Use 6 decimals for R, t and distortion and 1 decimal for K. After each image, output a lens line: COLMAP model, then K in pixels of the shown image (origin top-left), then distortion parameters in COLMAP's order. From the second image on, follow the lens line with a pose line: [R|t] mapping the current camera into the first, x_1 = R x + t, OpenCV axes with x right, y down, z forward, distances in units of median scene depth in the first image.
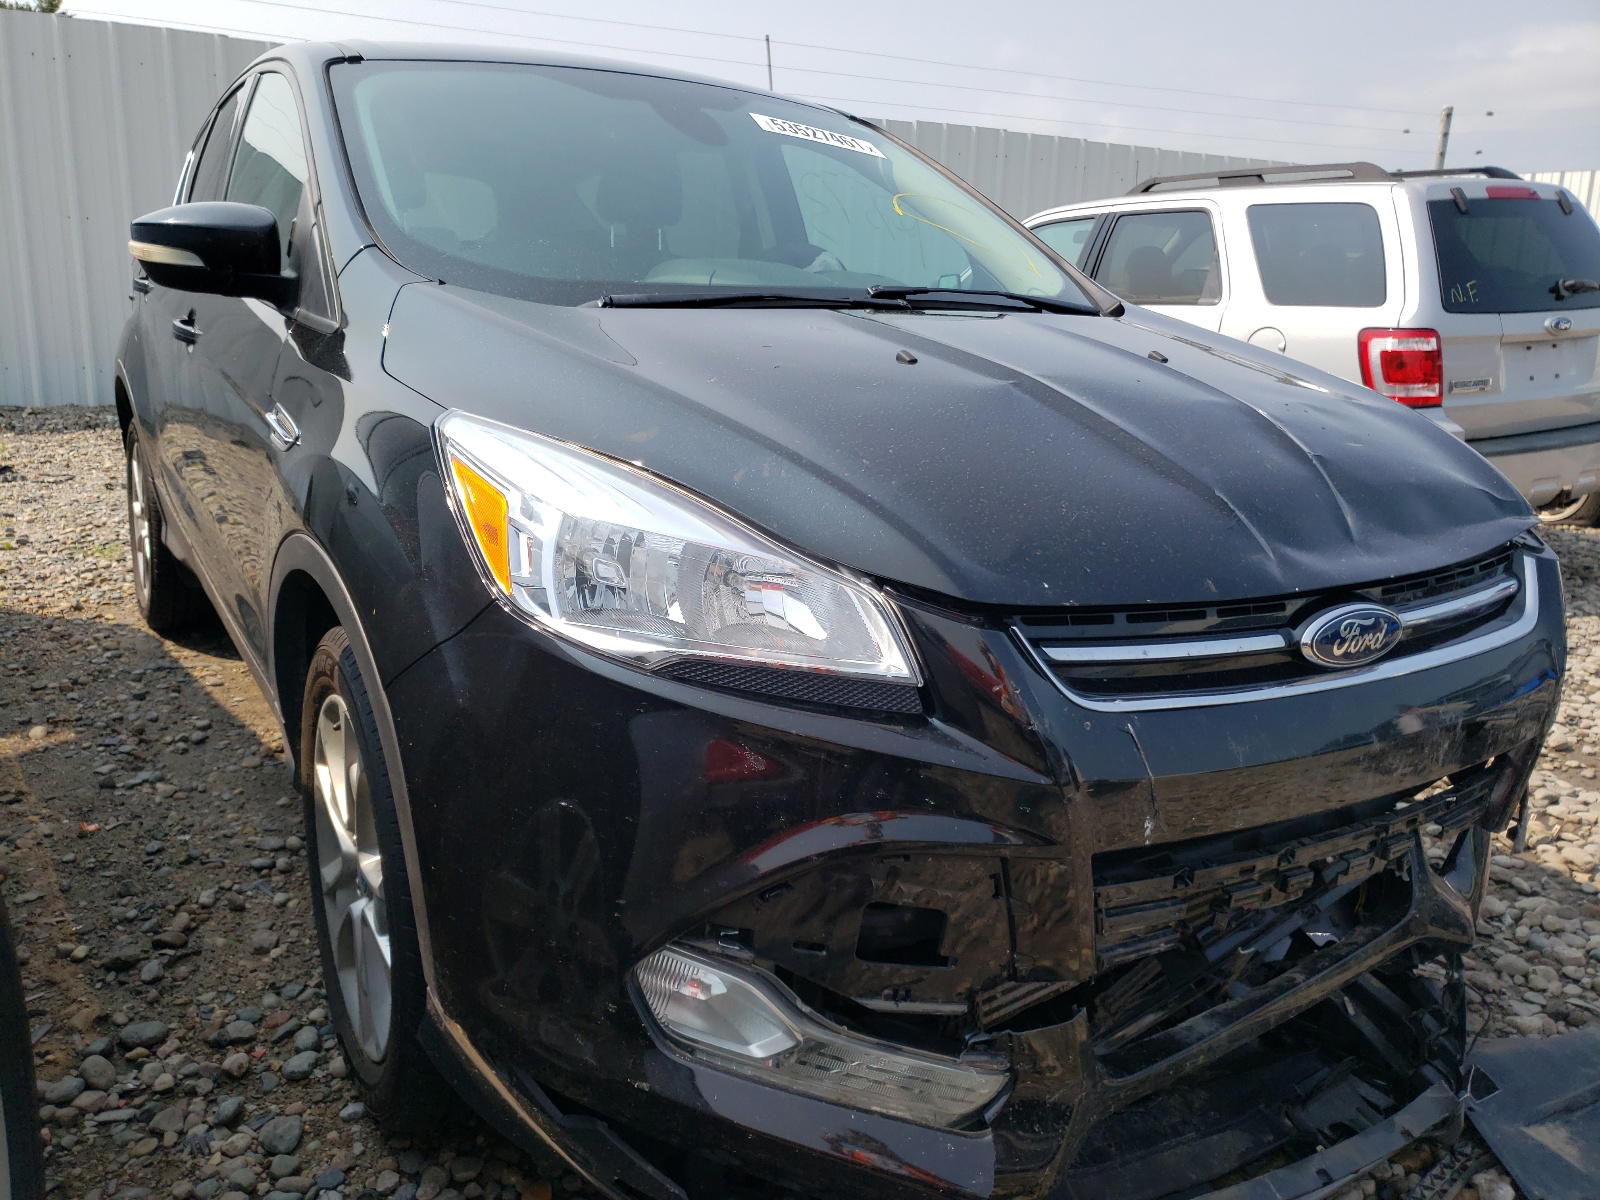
lens RADIAL K [[1214.2, 0, 795.9], [0, 1214.2, 595.1], [0, 0, 1]] dist [0.011553, -0.014774]
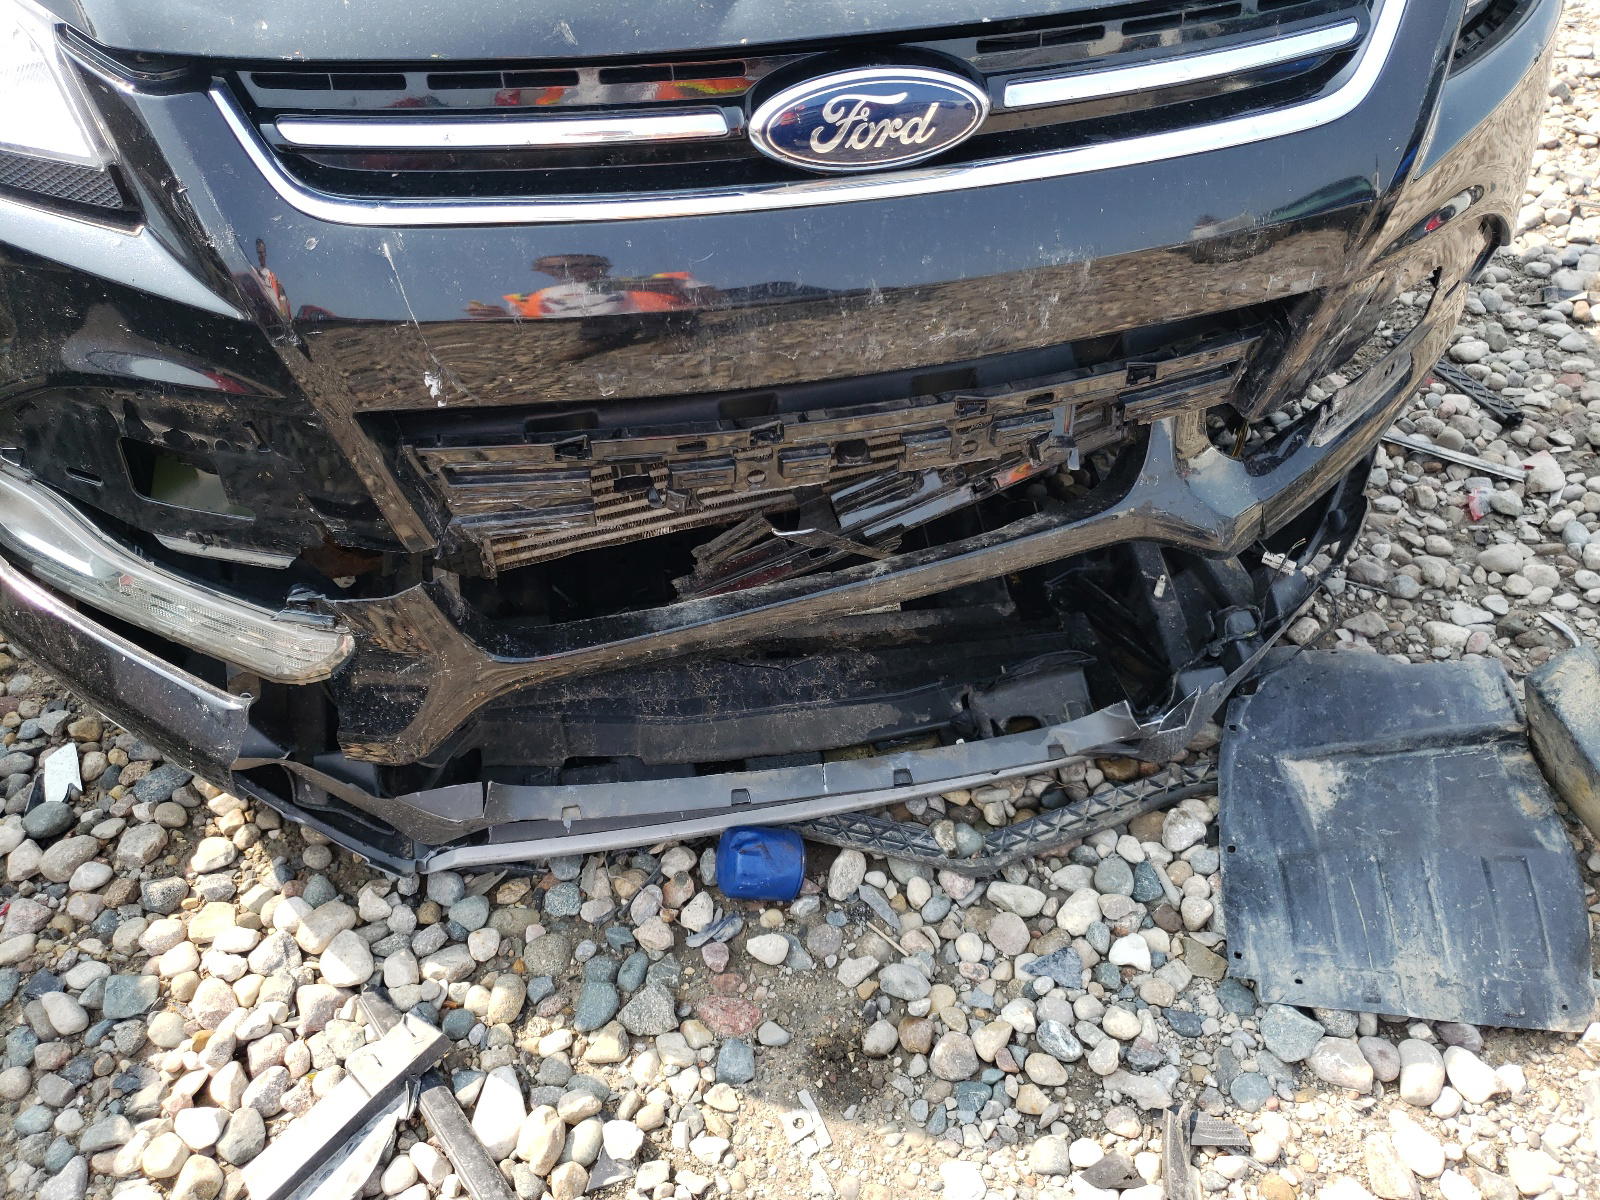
lens RADIAL K [[1214.2, 0, 791.6], [0, 1214.2, 597.2], [0, 0, 1]] dist [0.011553, -0.014774]
pose [[0.949985, 0.162069, -0.266949, 0.673938], [-0.021435, 0.886621, 0.461999, -0.042674], [0.311558, -0.433170, 0.845751, 0.349418]]
